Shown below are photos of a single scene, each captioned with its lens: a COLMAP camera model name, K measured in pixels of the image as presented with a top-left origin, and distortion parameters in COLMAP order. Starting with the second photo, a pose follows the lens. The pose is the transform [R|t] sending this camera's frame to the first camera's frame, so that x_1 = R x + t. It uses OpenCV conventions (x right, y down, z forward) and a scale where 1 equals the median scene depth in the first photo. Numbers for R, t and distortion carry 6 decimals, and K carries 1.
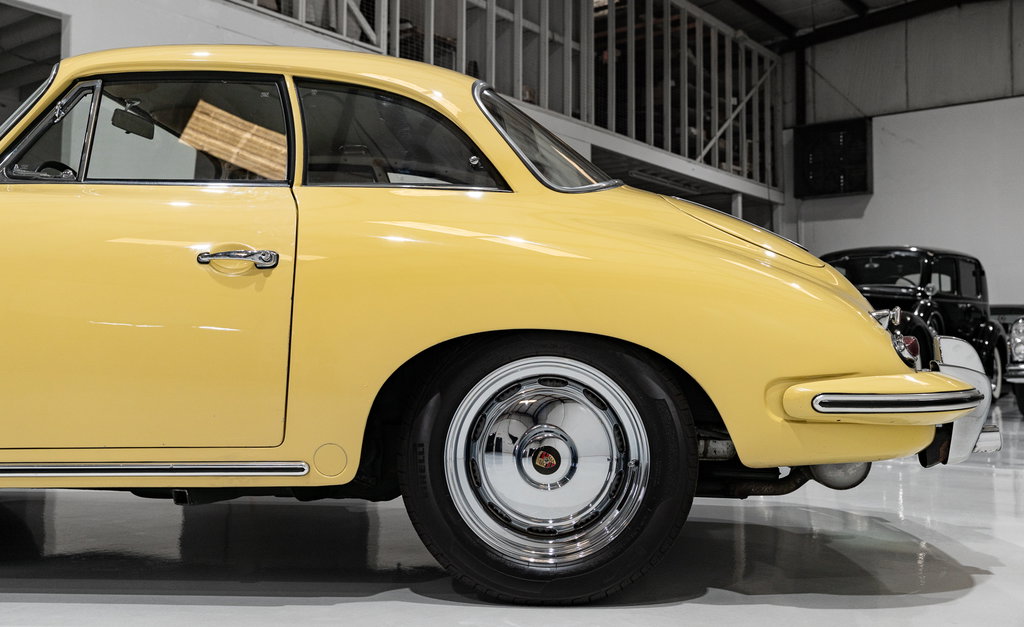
lens RADIAL K [[1071.6, 0, 512.4], [0, 1071.6, 314.9], [0, 0, 1]] dist [-0.015434, 0.000000]
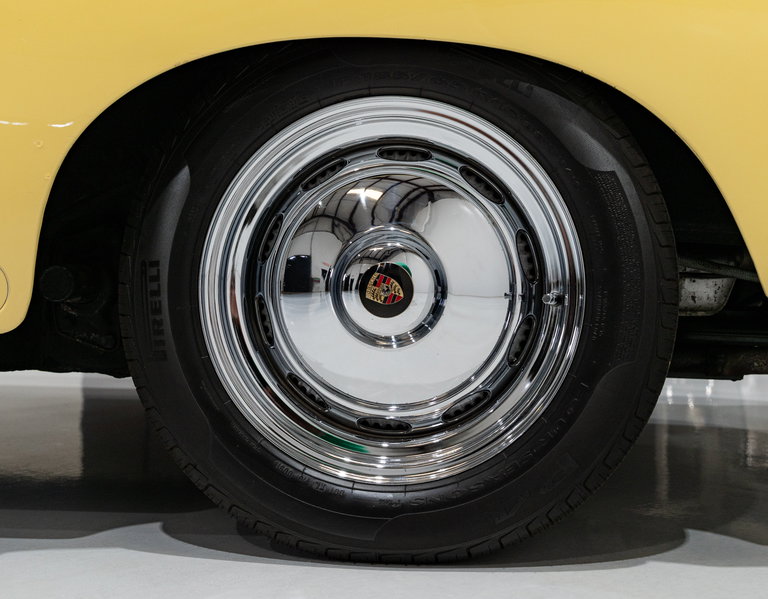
lens RADIAL K [[936.3, 0, 384.2], [0, 936.3, 298.7], [0, 0, 1]] dist [-0.052065, 0.000000]
pose [[0.997500, -0.001173, -0.070654, 0.062244], [0.004139, 0.999115, 0.041849, 0.118681], [0.070543, -0.042036, 0.996623, 0.534619]]
